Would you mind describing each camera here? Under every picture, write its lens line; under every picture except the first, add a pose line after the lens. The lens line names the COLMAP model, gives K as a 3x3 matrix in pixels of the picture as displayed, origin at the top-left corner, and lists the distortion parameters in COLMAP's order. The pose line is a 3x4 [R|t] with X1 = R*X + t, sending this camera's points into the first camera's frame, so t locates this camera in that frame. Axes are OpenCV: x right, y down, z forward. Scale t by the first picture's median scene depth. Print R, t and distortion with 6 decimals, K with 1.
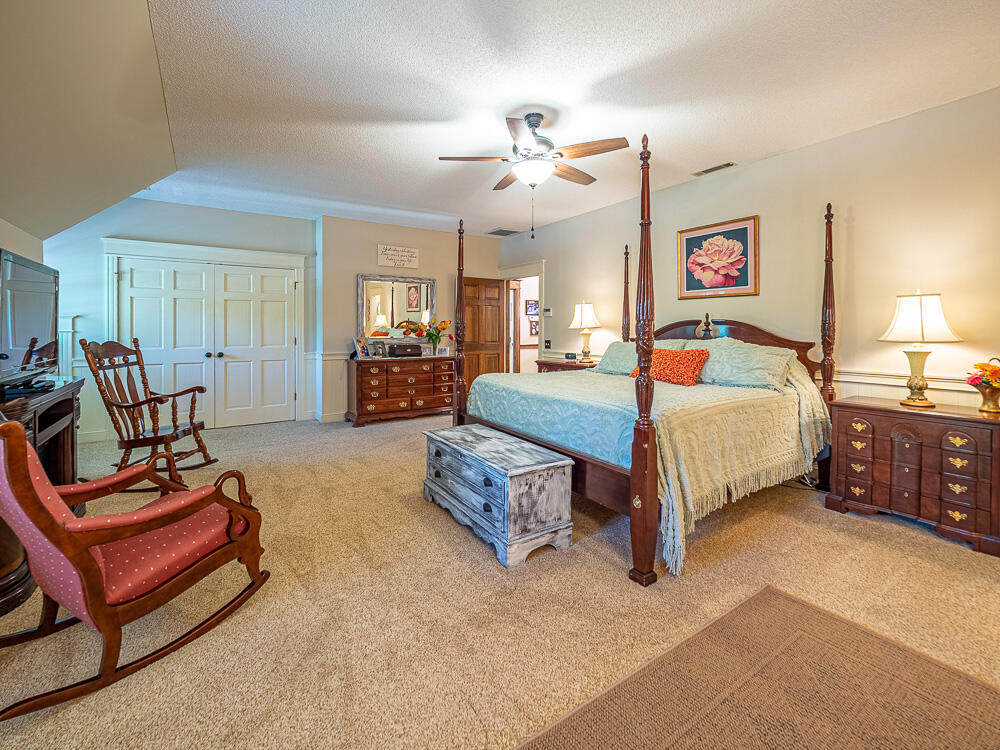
lens RADIAL K [[434.6, 0, 468.9], [0, 434.6, 346.0], [0, 0, 1]] dist [-0.011545, 0.000088]
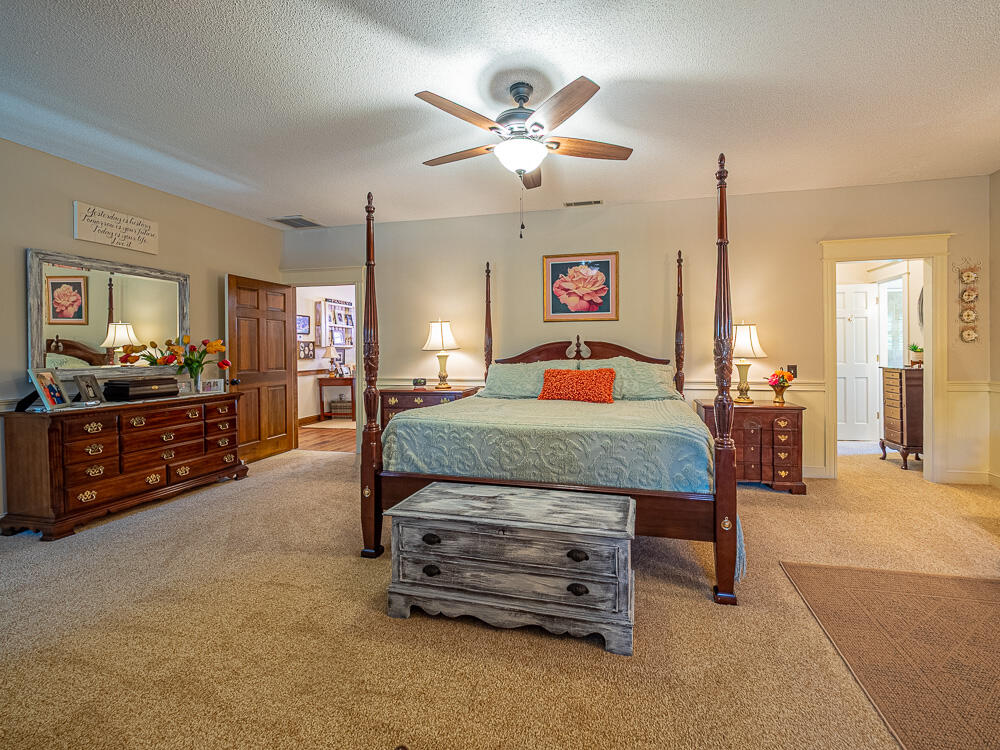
lens RADIAL K [[443.0, 0, 524.7], [0, 443.0, 365.1], [0, 0, 1]] dist [-0.006768, -0.000020]
pose [[0.702714, -0.027502, 0.710941, -0.343127], [0.033481, 0.999424, 0.005568, -0.012242], [-0.710685, 0.019890, 0.703230, 0.326442]]
